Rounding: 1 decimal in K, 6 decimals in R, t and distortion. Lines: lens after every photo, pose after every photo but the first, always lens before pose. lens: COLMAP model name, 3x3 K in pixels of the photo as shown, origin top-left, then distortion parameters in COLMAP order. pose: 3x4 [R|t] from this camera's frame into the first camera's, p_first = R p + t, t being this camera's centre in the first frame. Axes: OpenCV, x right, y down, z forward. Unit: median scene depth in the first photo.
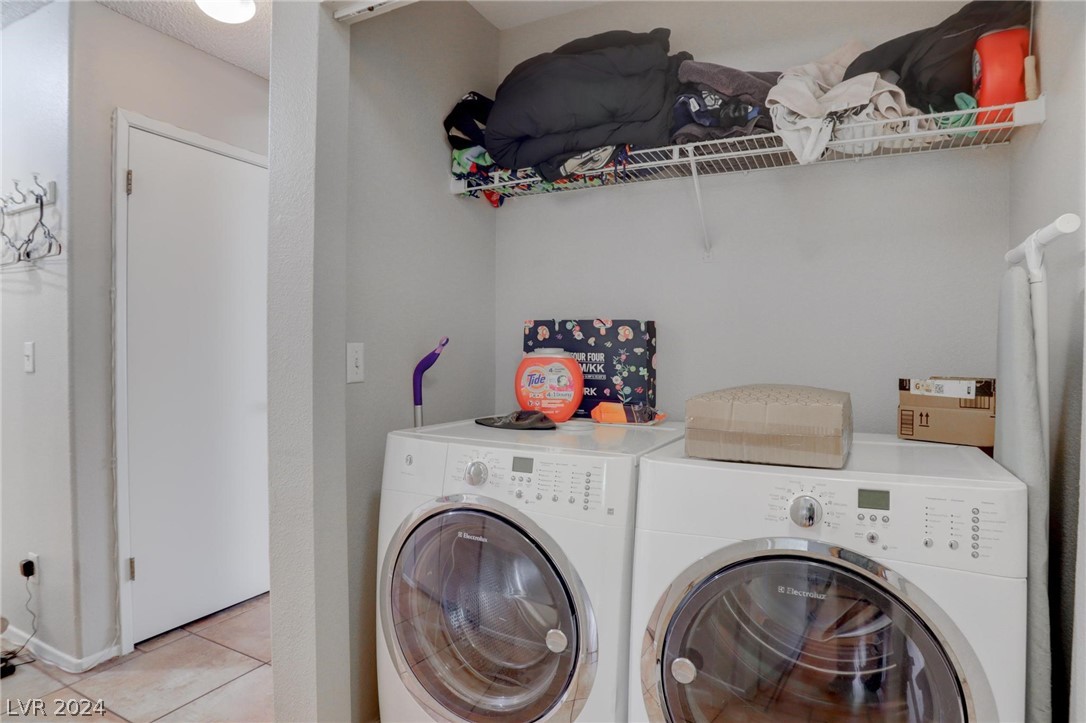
lens RADIAL K [[609.4, 0, 541.8], [0, 609.4, 359.0], [0, 0, 1]] dist [-0.064252, 0.015930]
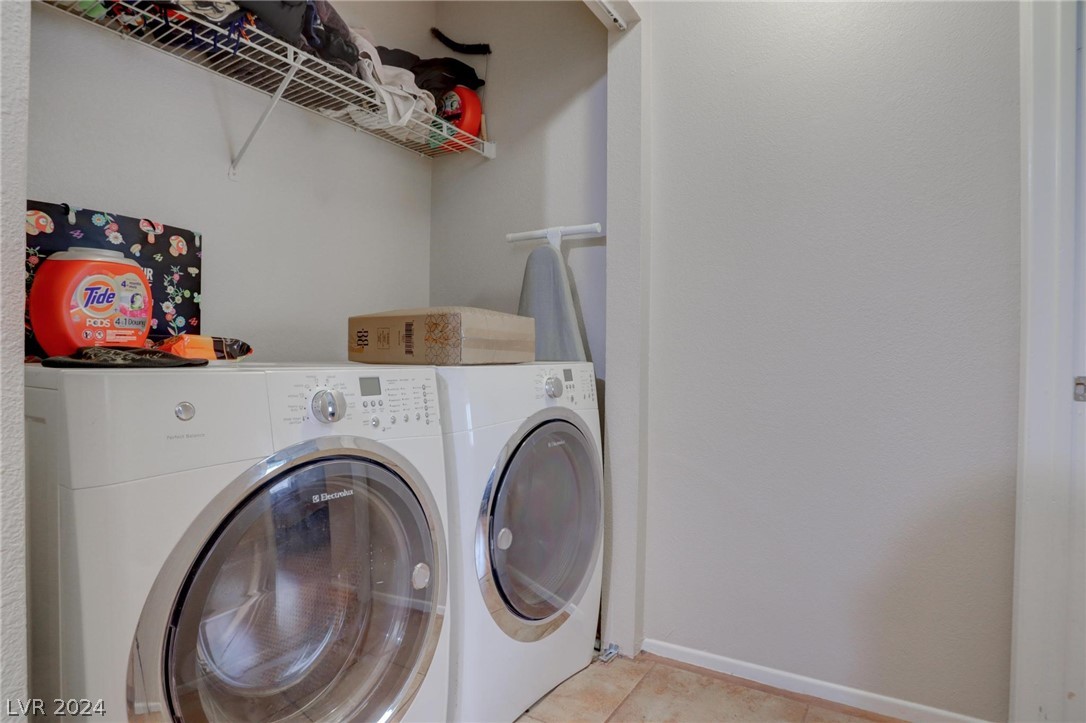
lens RADIAL K [[609.4, 0, 542.3], [0, 609.4, 357.3], [0, 0, 1]] dist [-0.064252, 0.015930]
pose [[0.080560, -0.013085, 0.996664, -0.561029], [0.003283, 0.999912, 0.012862, 0.087580], [-0.996744, 0.002235, 0.080596, 0.492162]]
